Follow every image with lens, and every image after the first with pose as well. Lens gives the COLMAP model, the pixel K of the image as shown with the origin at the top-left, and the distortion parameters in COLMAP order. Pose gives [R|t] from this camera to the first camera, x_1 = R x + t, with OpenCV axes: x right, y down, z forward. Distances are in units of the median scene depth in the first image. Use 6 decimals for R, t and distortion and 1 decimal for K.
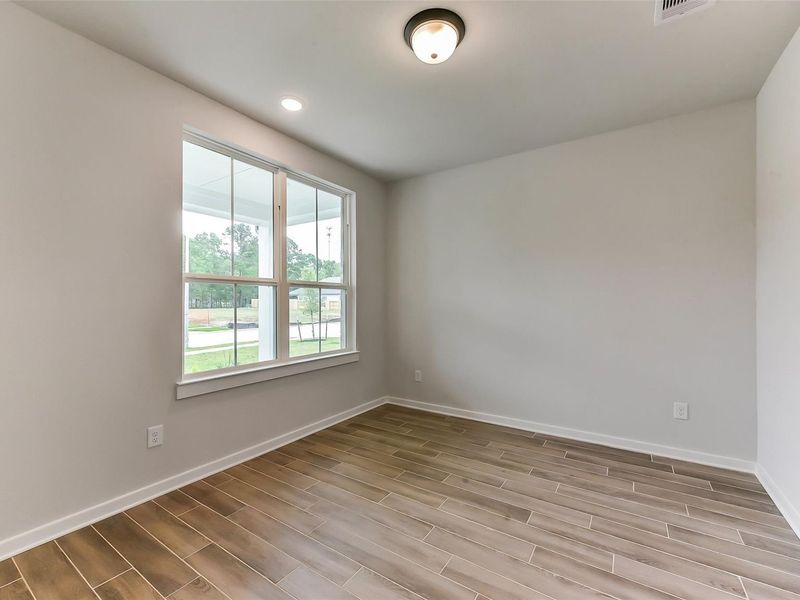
lens RADIAL K [[350.1, 0, 402.3], [0, 350.1, 301.5], [0, 0, 1]] dist [0.007581, -0.000710]
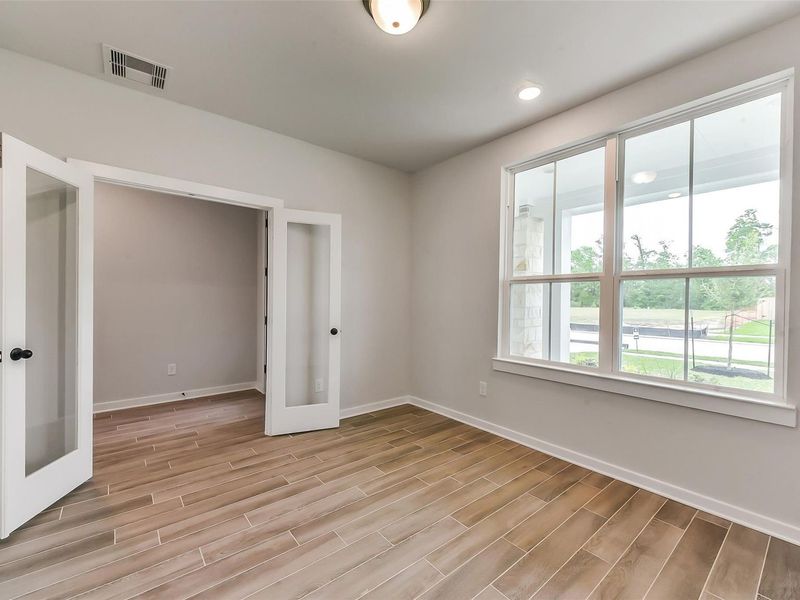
lens RADIAL K [[350.1, 0, 402.3], [0, 350.1, 301.5], [0, 0, 1]] dist [0.007581, -0.000710]
pose [[-0.293484, 0.003327, -0.955958, 0.710891], [-0.010429, 0.999923, 0.006682, 0.006064], [0.955907, 0.011931, -0.293427, 0.961807]]
